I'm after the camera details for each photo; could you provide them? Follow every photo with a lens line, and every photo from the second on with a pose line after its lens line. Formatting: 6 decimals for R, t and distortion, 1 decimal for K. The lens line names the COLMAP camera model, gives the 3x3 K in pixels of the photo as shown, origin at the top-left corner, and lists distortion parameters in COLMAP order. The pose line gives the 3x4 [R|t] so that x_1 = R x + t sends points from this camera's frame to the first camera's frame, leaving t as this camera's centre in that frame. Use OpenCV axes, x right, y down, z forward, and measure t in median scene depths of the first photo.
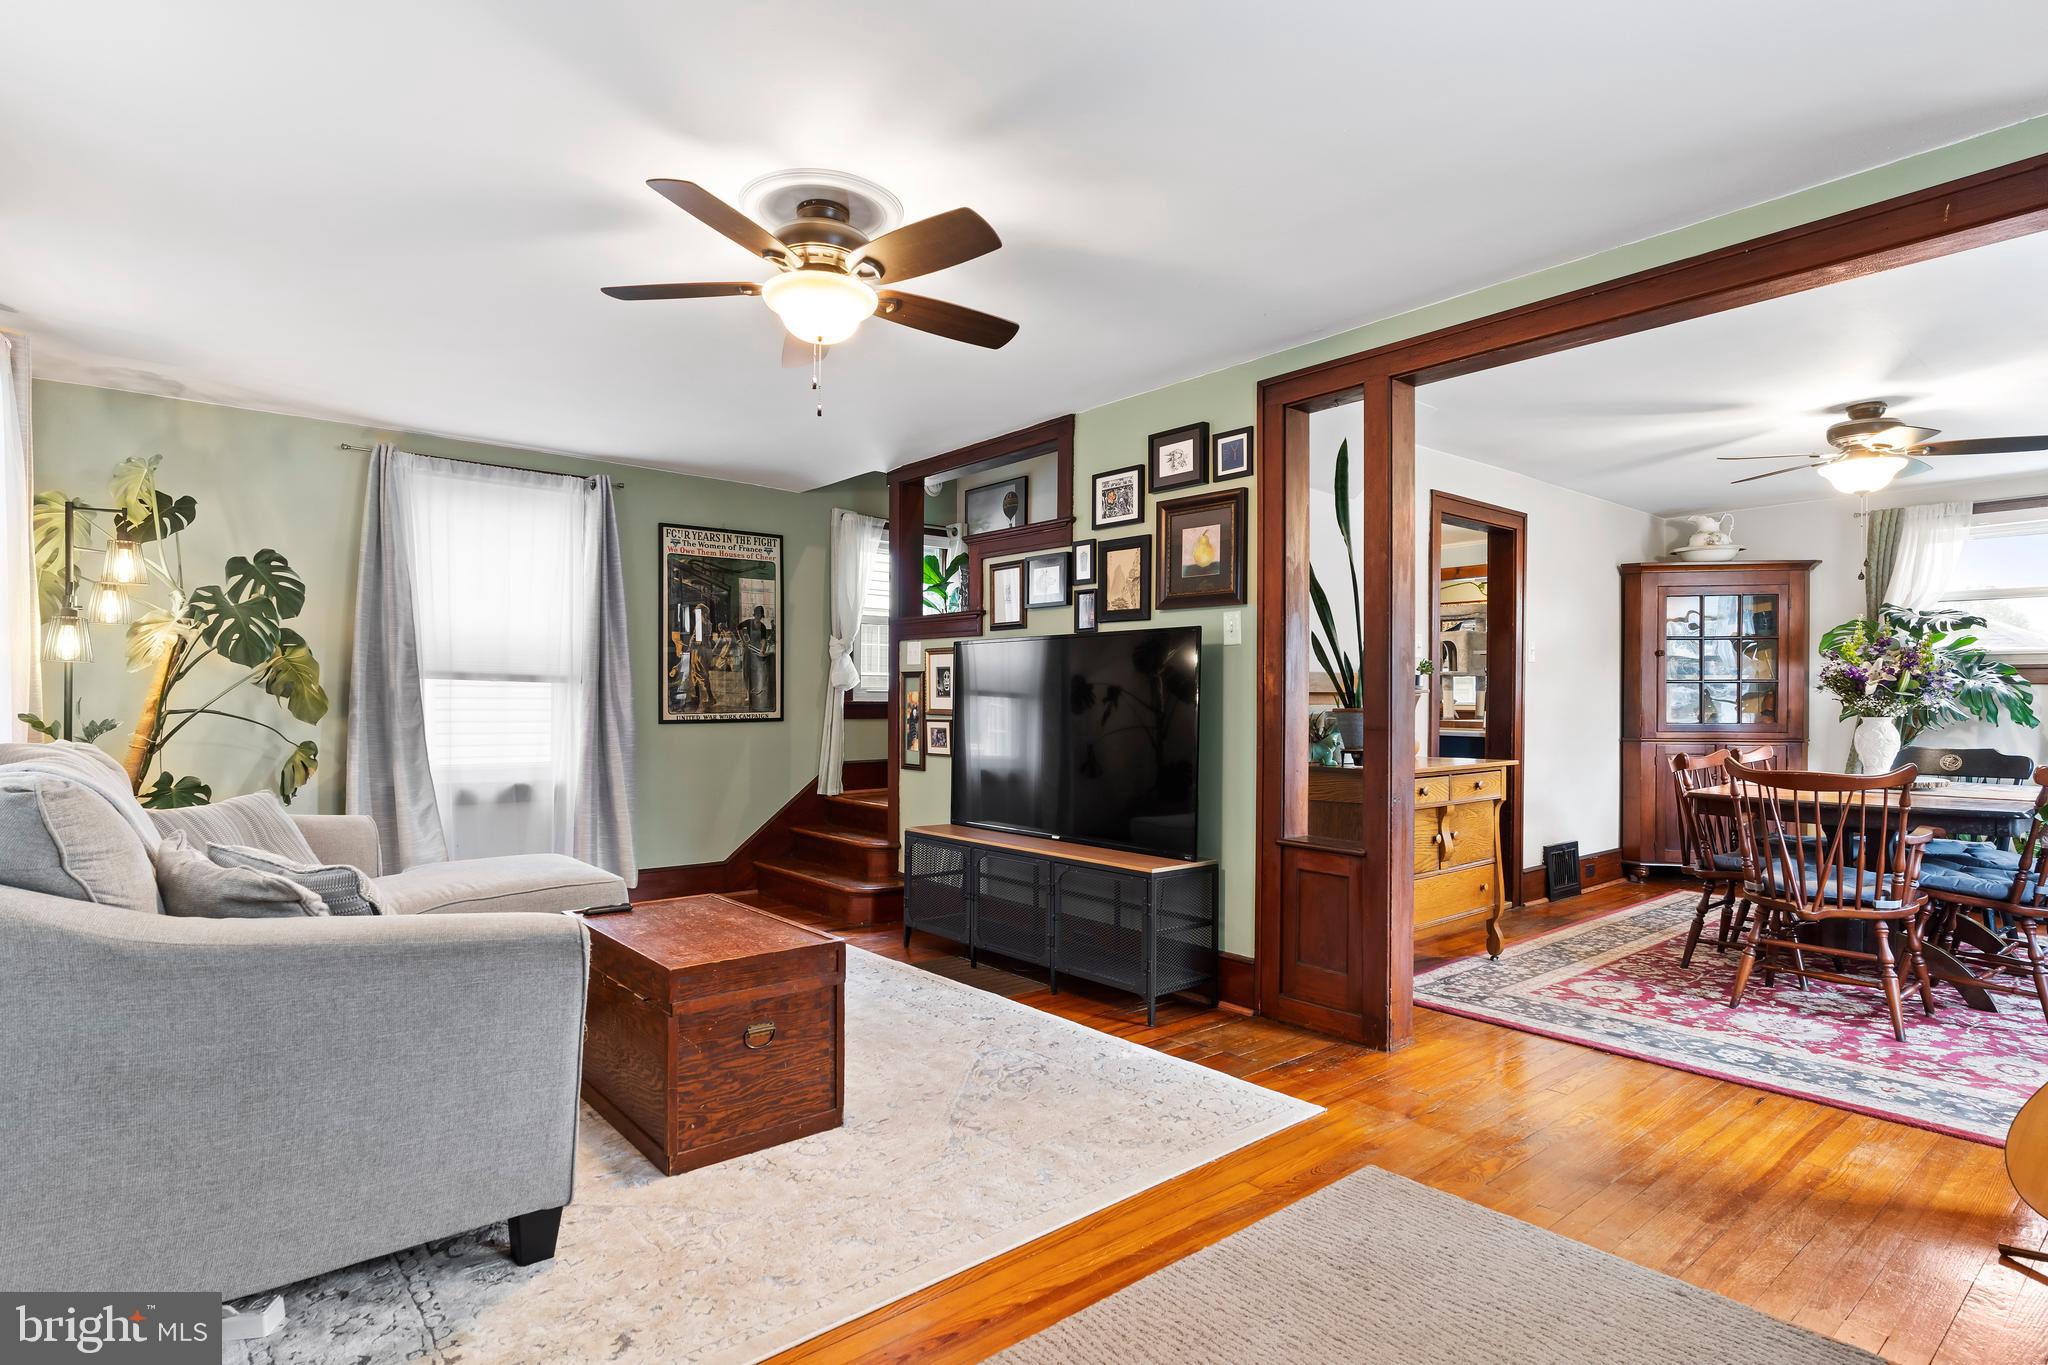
lens RADIAL K [[1053.6, 0, 1026.4], [0, 1053.6, 693.4], [0, 0, 1]] dist [-0.006663, 0.002972]
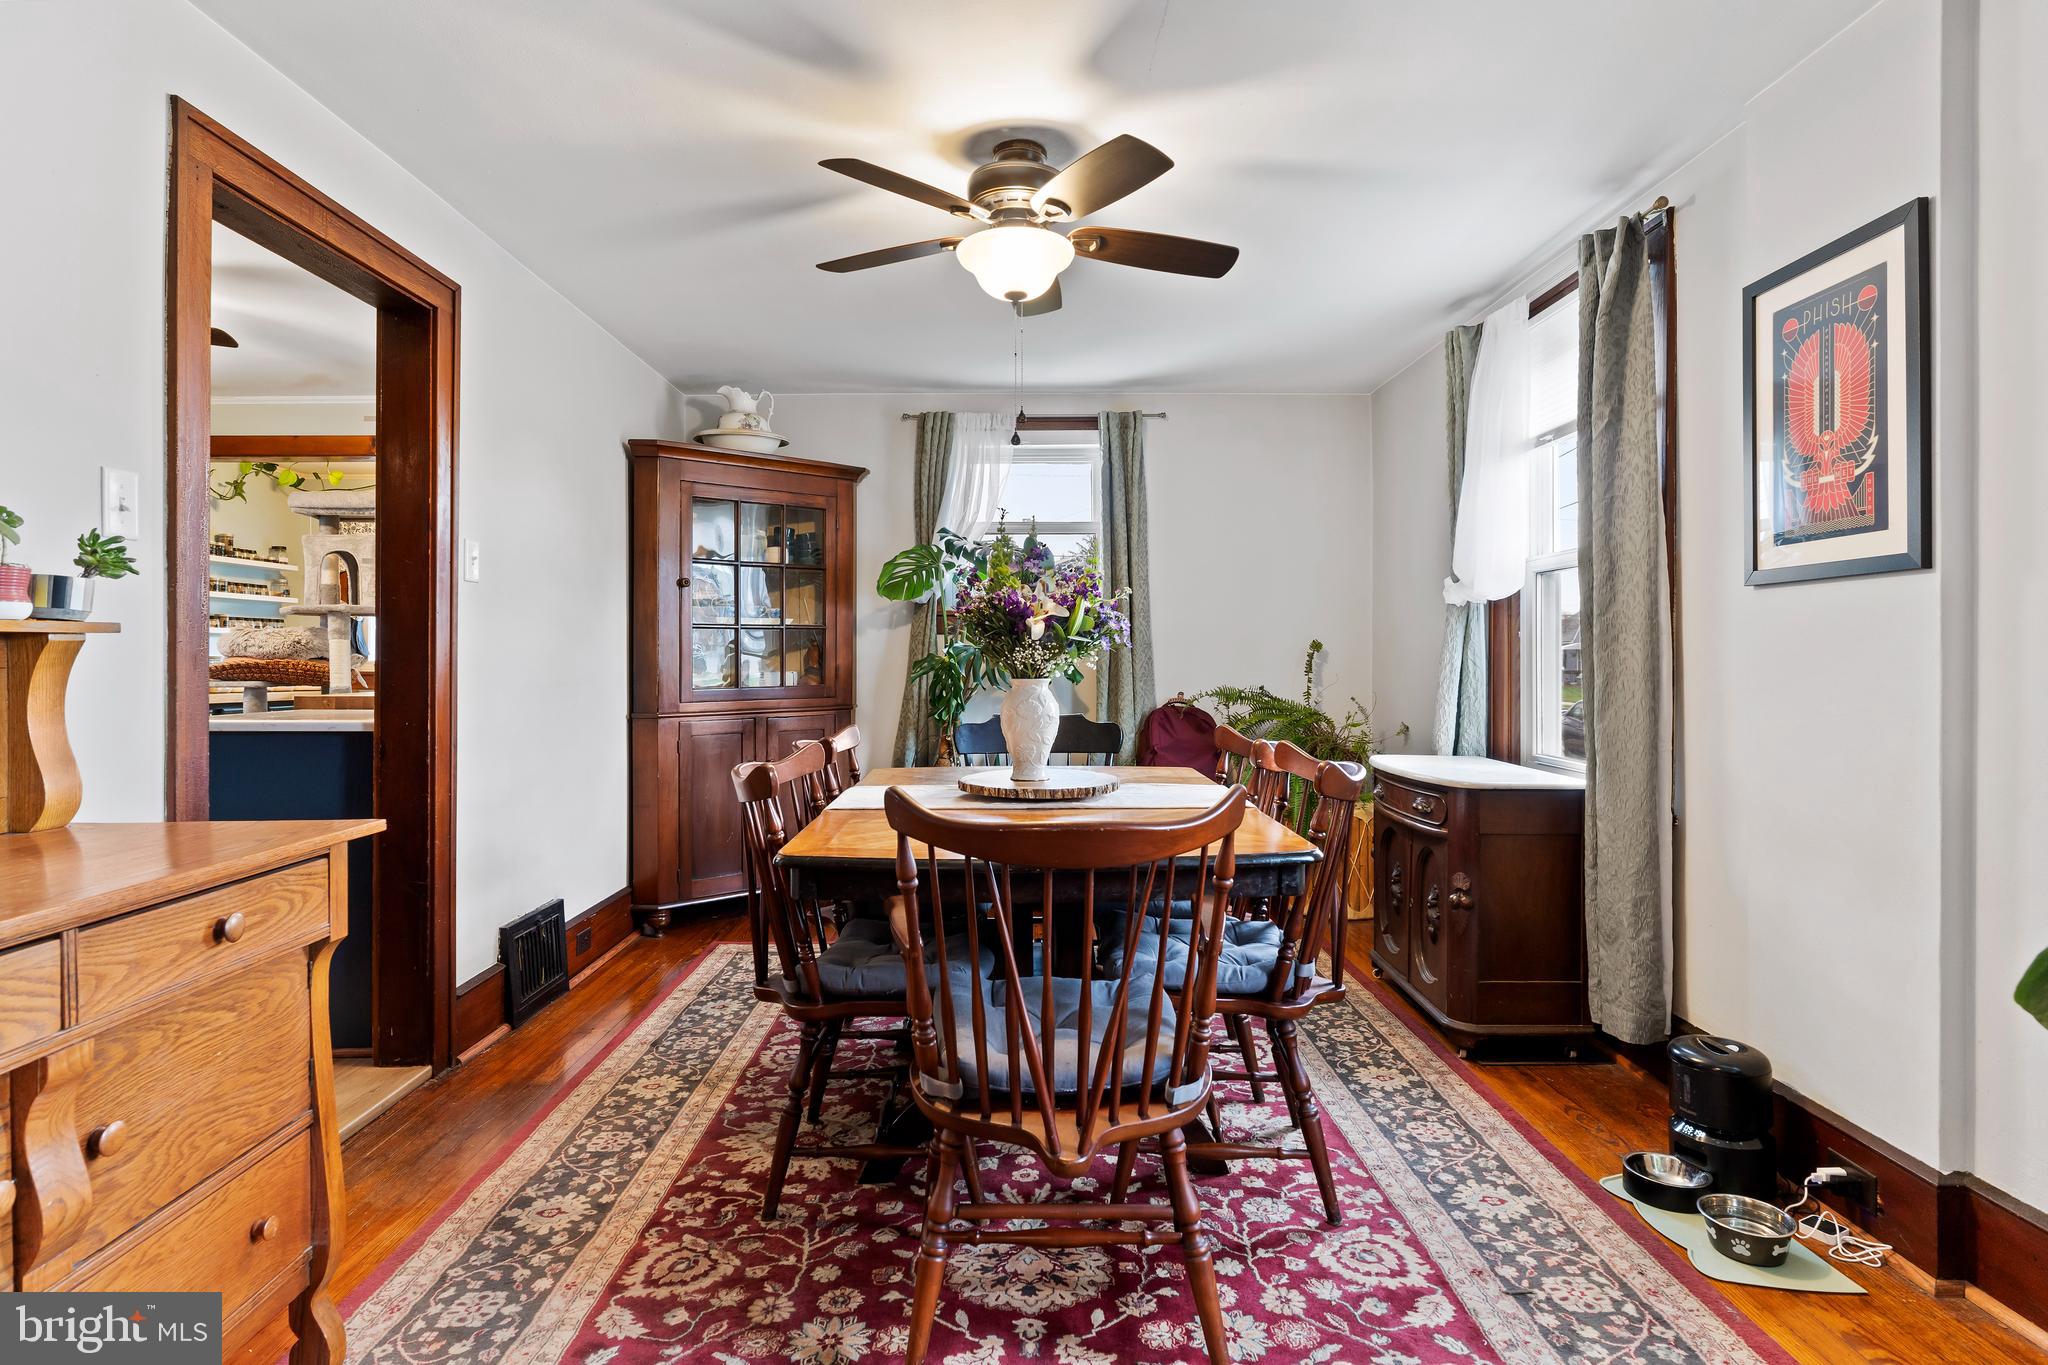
lens RADIAL K [[1053.6, 0, 996.8], [0, 1053.6, 654.0], [0, 0, 1]] dist [-0.006663, 0.002972]
pose [[0.651890, -0.004924, 0.758298, 0.236021], [0.002854, 0.999988, 0.004039, 0.004384], [-0.758309, -0.000469, 0.651896, 0.431784]]
